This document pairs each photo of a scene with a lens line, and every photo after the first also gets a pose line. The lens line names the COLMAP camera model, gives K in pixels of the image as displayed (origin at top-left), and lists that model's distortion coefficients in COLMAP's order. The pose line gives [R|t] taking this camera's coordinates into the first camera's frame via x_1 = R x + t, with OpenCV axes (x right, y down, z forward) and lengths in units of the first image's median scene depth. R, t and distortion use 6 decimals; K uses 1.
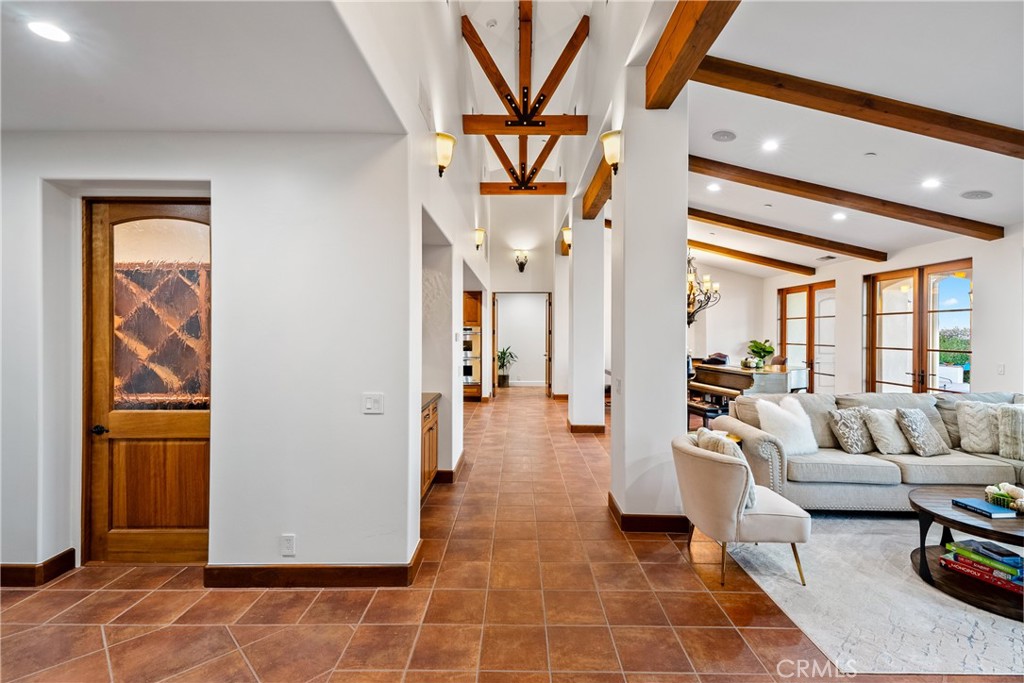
lens RADIAL K [[487.6, 0, 473.0], [0, 487.6, 329.1], [0, 0, 1]] dist [0.022080, -0.013627]
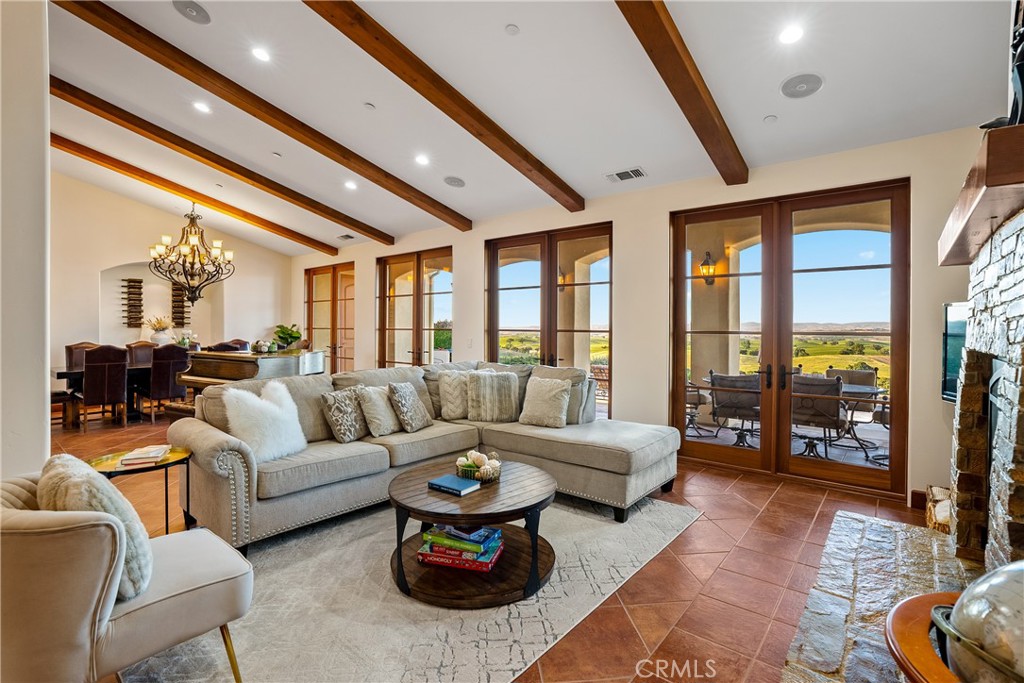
lens RADIAL K [[487.6, 0, 518.6], [0, 487.6, 339.8], [0, 0, 1]] dist [0.022080, -0.013627]
pose [[0.606055, -0.015124, 0.795279, 0.296476], [-0.007574, 0.999664, 0.024783, 0.057054], [-0.795387, -0.021043, 0.605737, 0.272029]]
